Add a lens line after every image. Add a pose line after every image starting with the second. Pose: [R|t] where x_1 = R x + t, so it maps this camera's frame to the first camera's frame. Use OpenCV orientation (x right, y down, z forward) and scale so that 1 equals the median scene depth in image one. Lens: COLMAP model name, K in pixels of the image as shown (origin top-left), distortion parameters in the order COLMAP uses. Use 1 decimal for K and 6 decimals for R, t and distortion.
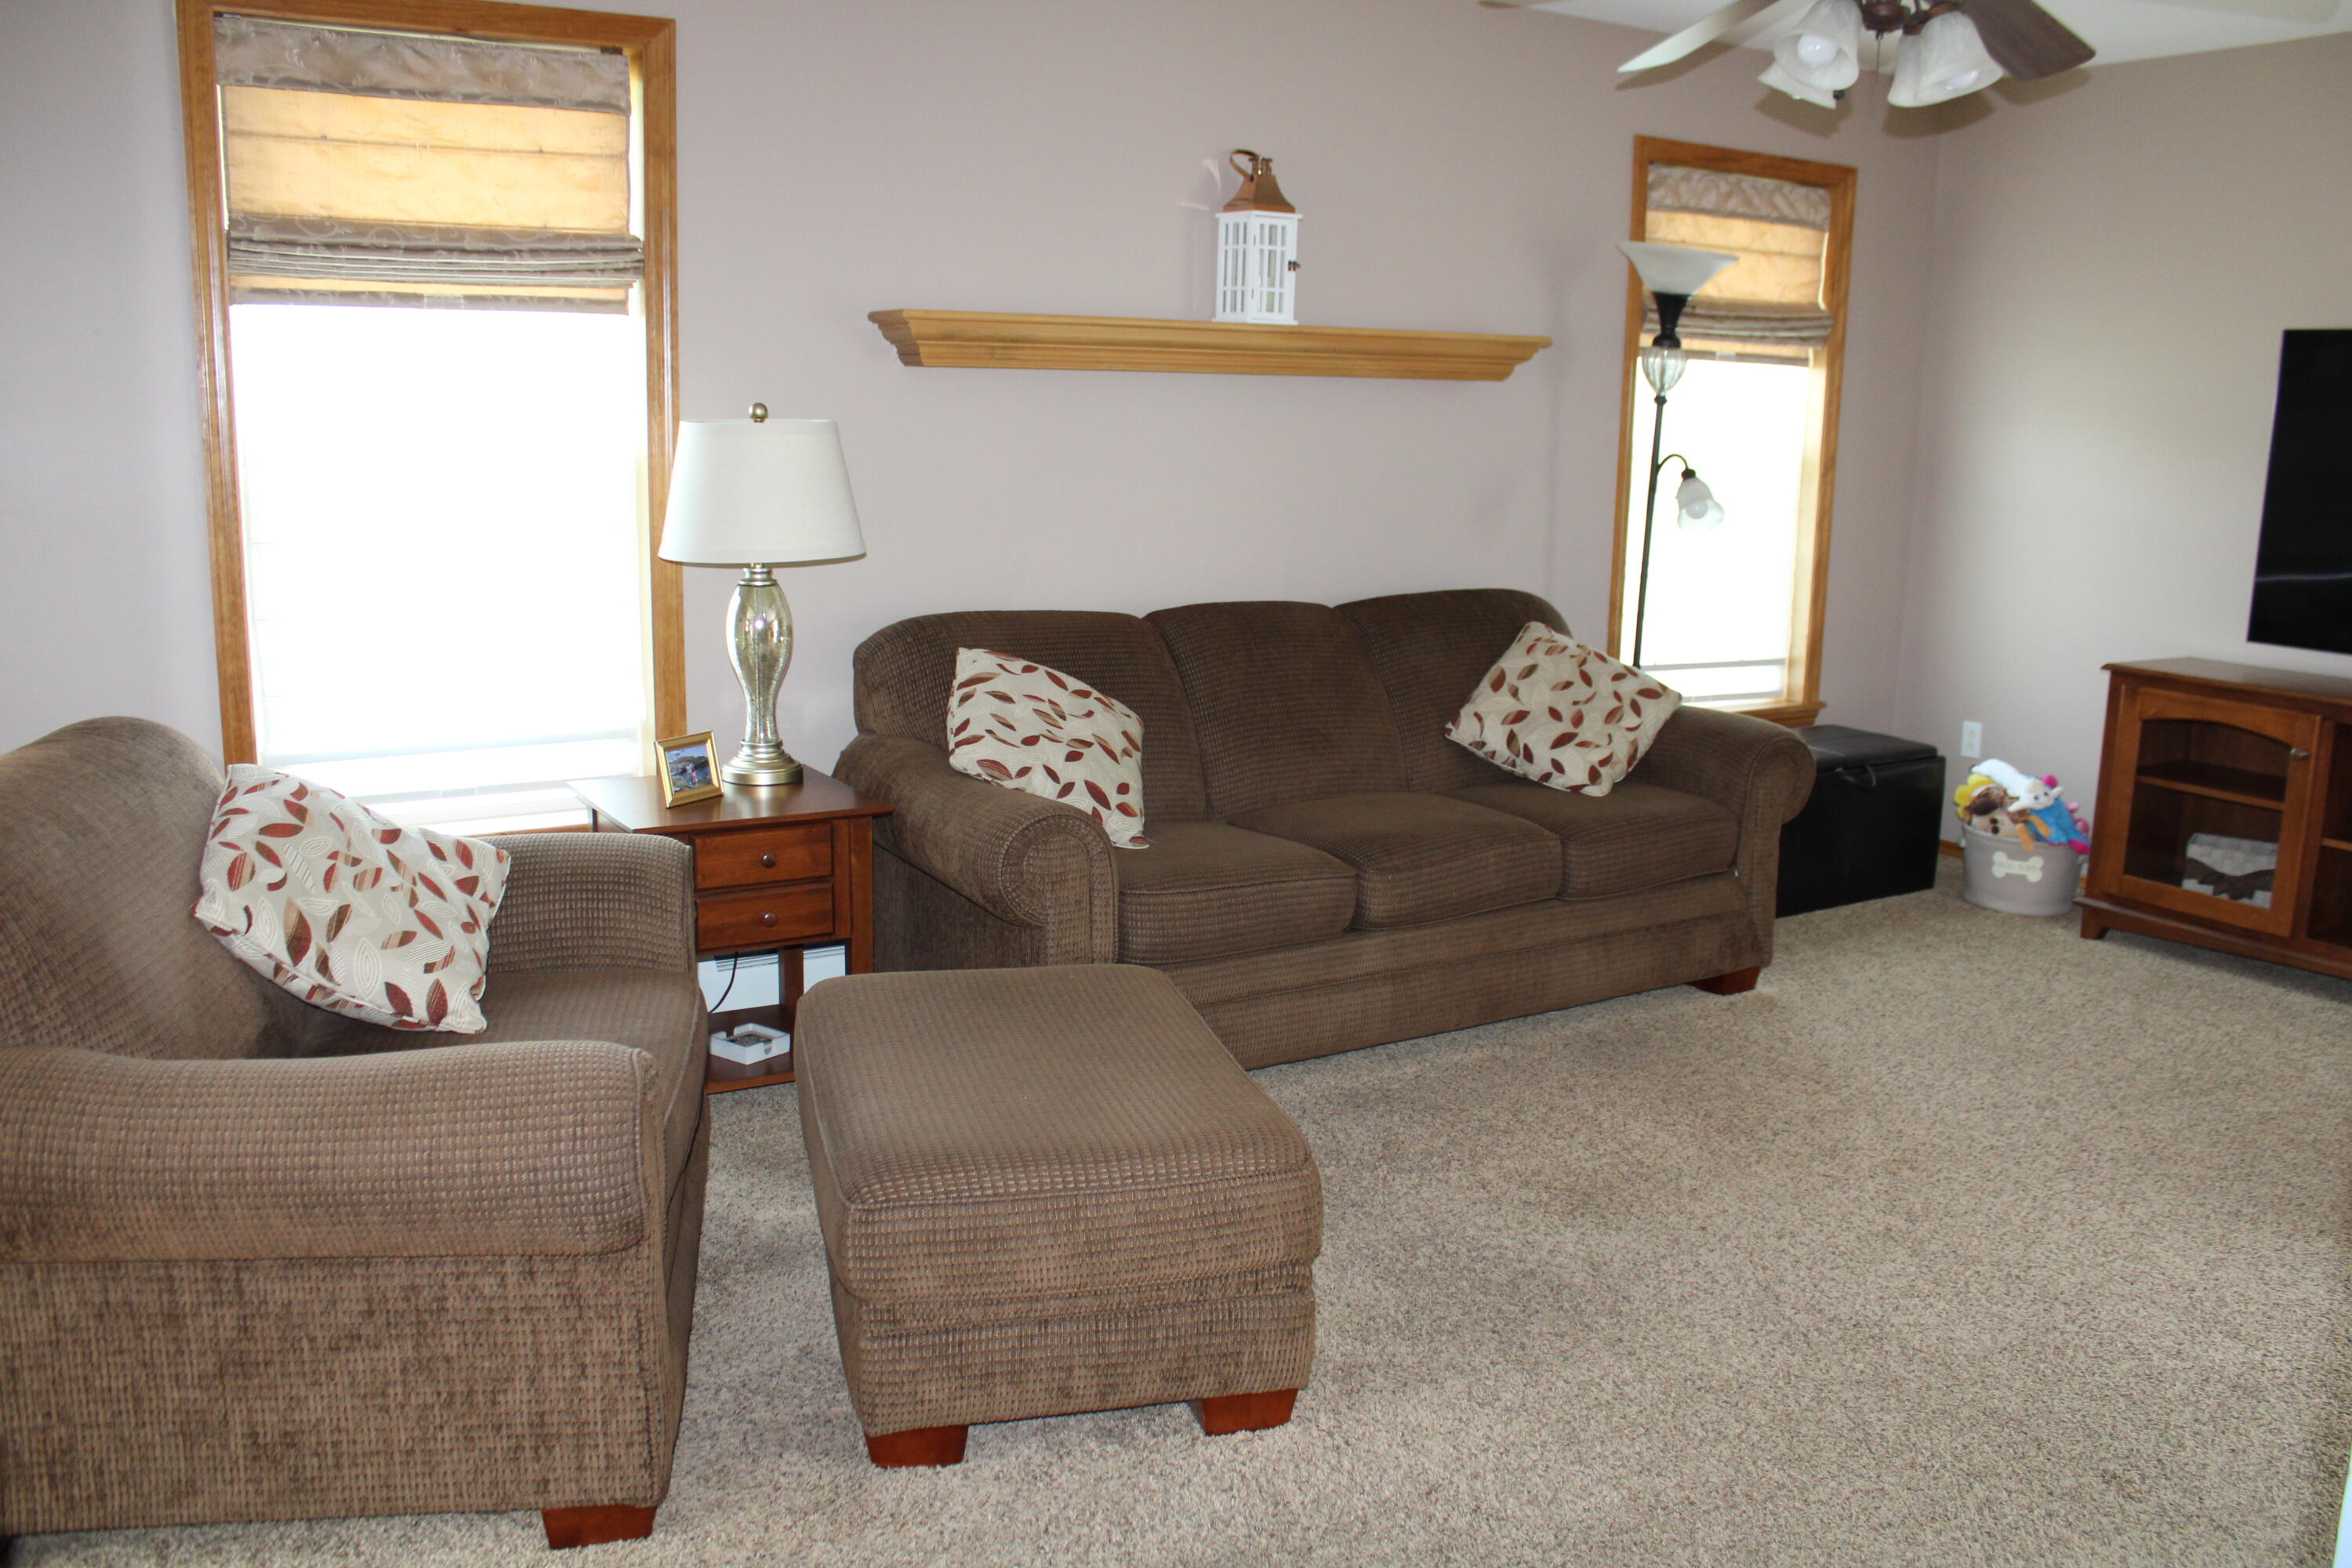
lens RADIAL K [[1946.0, 0, 1176.0], [0, 1946.0, 784.0], [0, 0, 1]] dist [-0.187981, 0.152553]
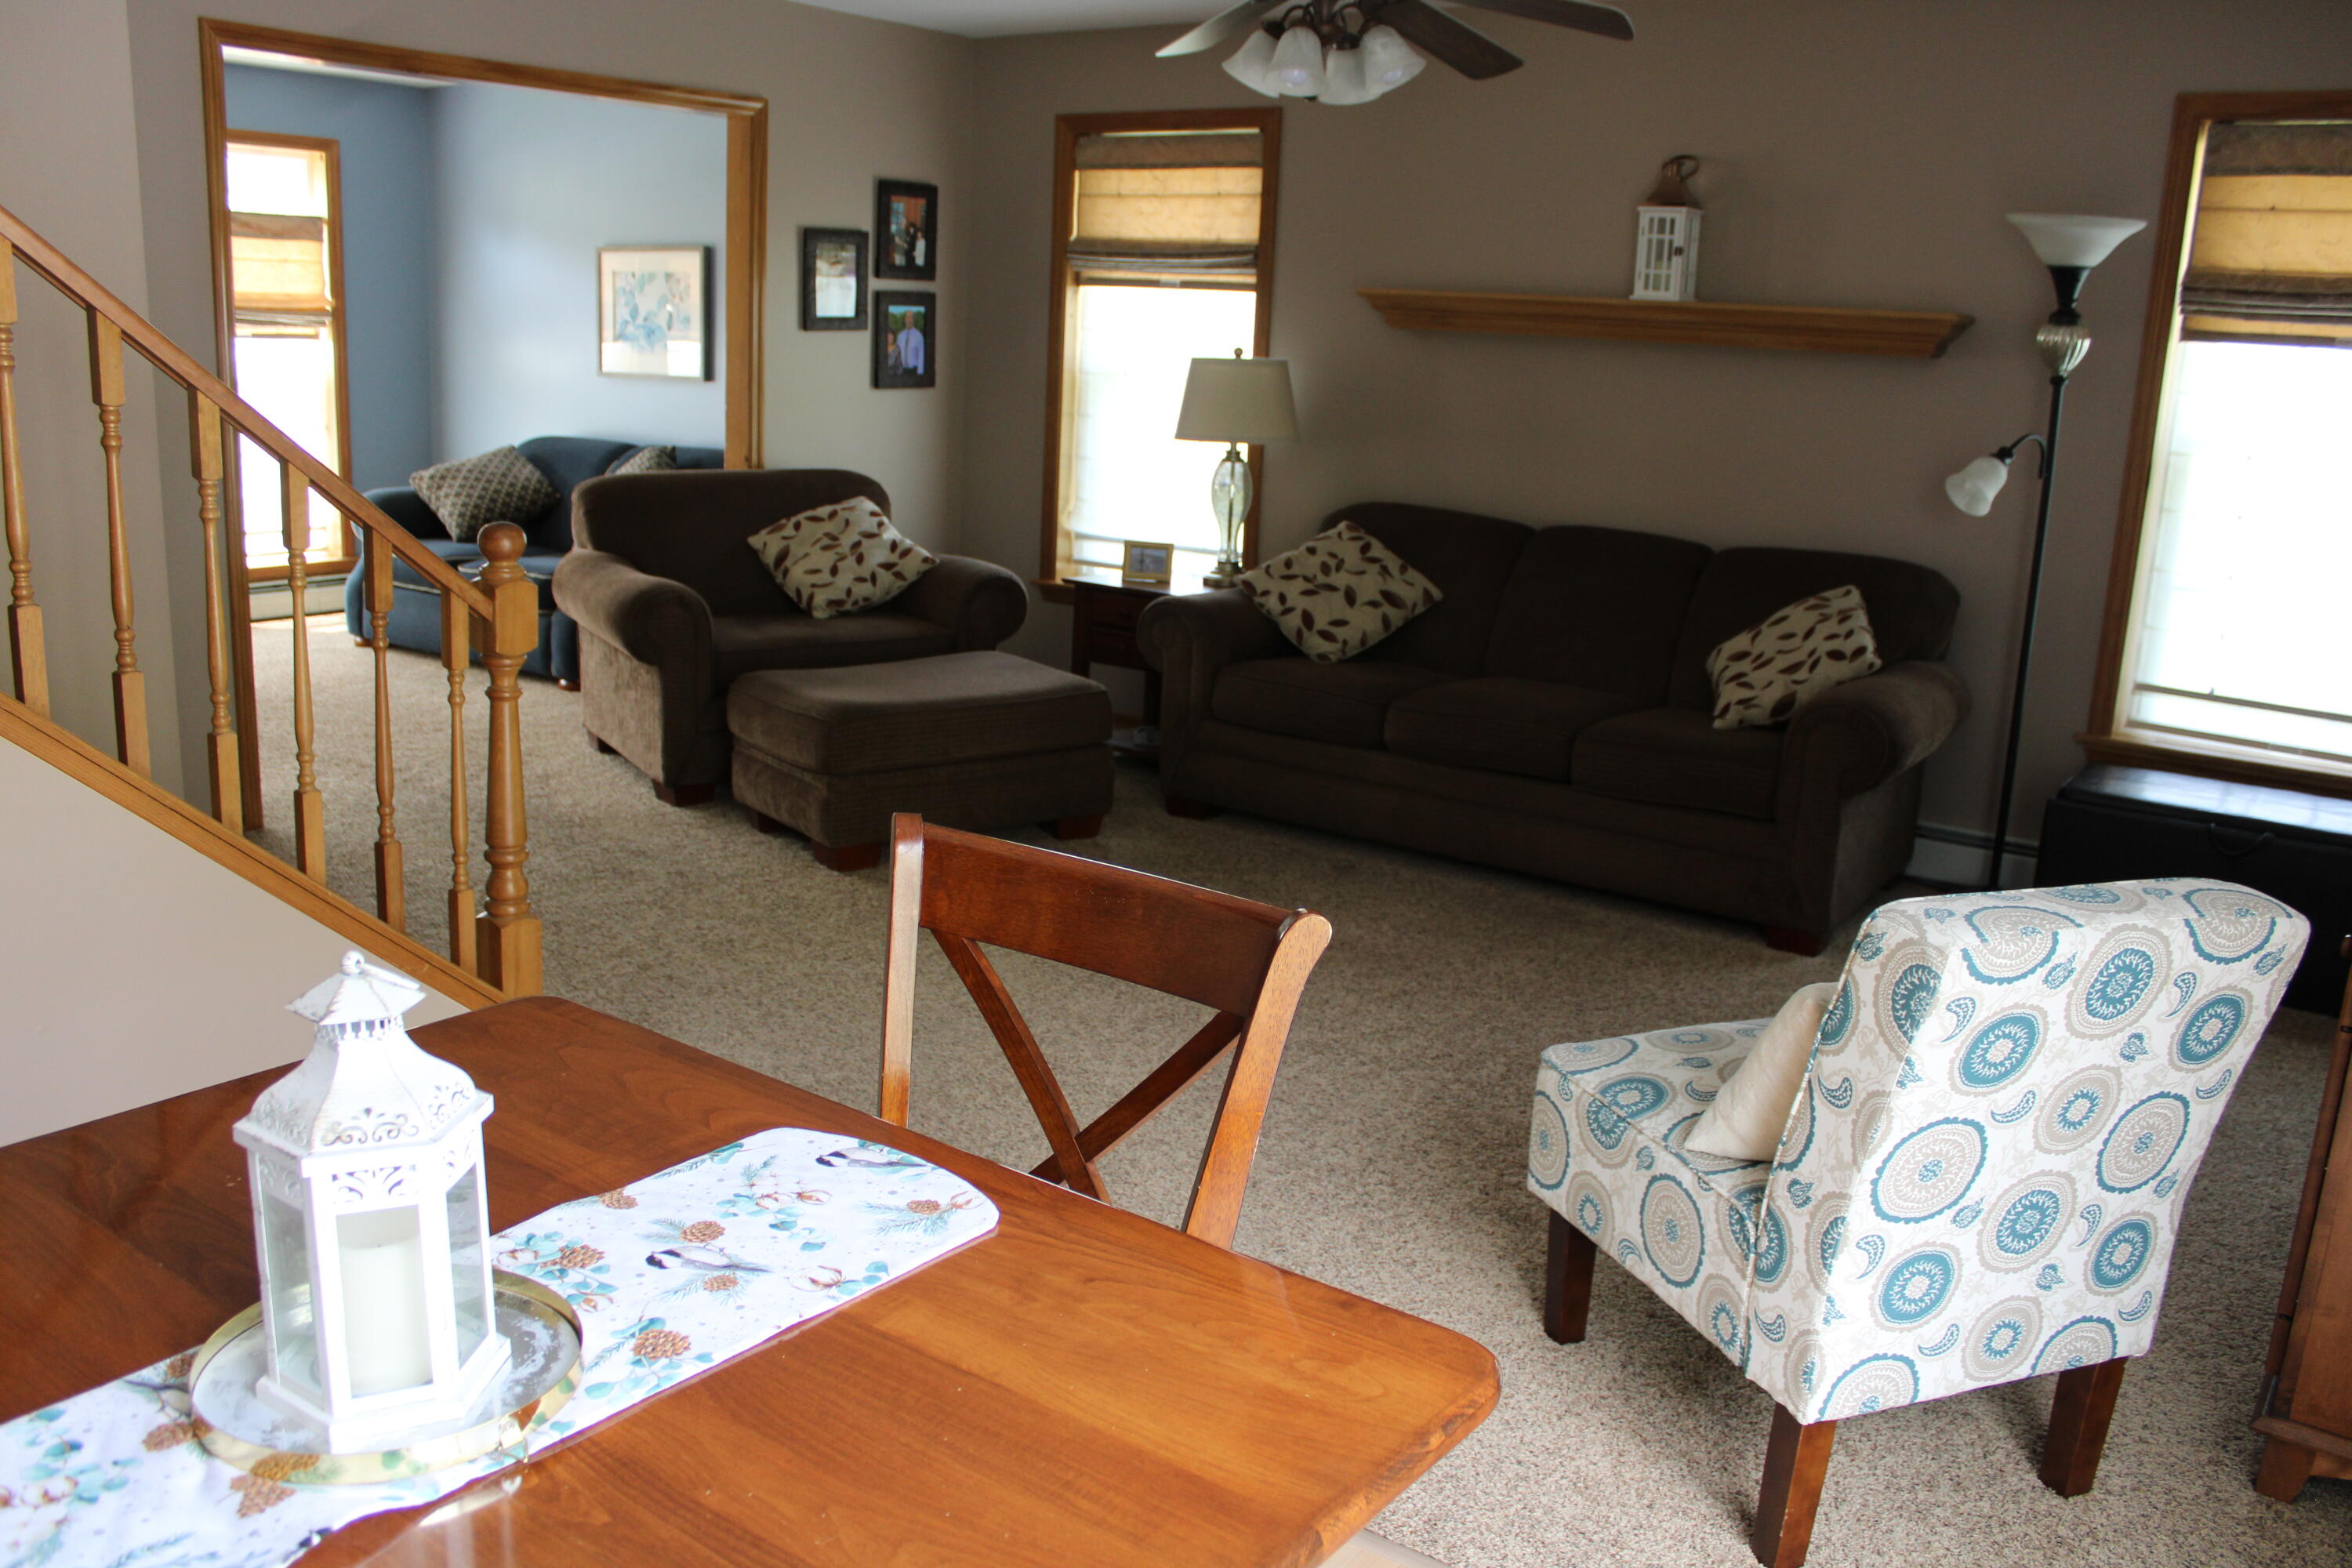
lens RADIAL K [[1946.0, 0, 1176.0], [0, 1946.0, 784.0], [0, 0, 1]] dist [-0.187981, 0.152553]
pose [[0.381784, 0.197946, -0.902806, 1.060909], [-0.229409, 0.966524, 0.114902, -0.017147], [0.895328, 0.163244, 0.414414, 0.295243]]
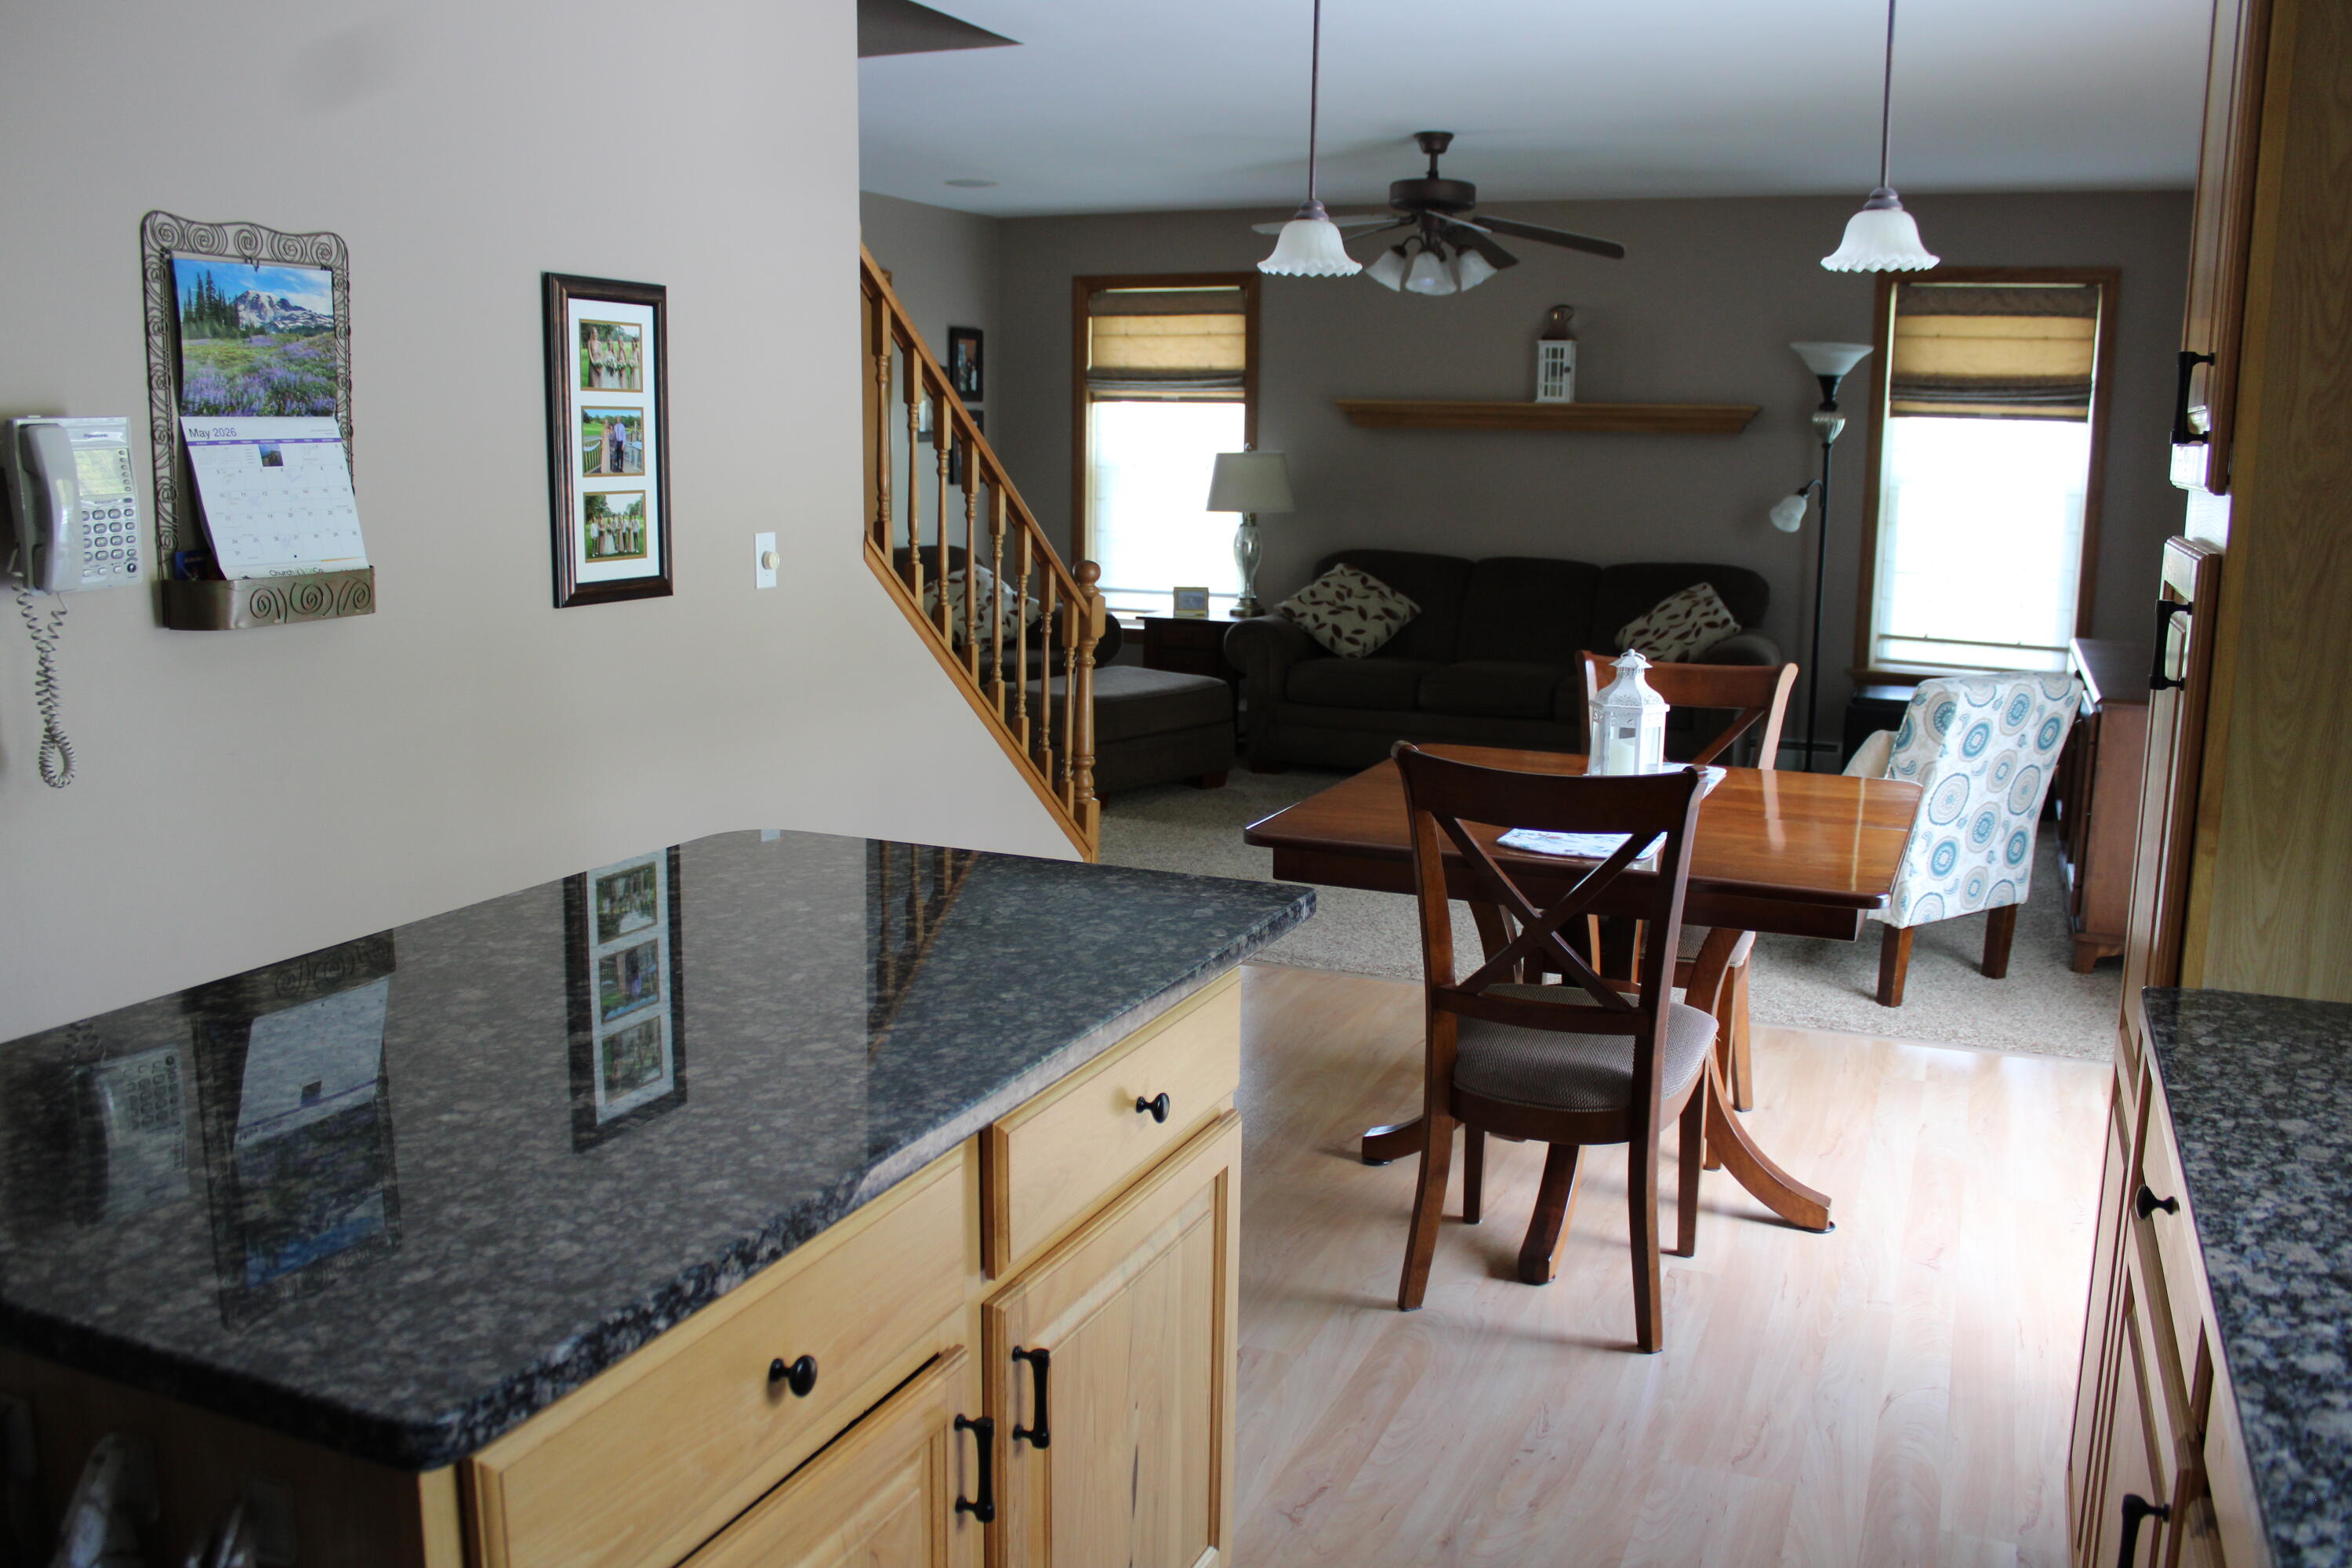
lens RADIAL K [[1946.0, 0, 1176.0], [0, 1946.0, 784.0], [0, 0, 1]] dist [-0.187981, 0.152553]
pose [[0.576290, 0.122744, -0.807975, 1.328248], [-0.168097, 0.985320, 0.029789, 0.113995], [0.799771, 0.118651, 0.588463, -0.281802]]
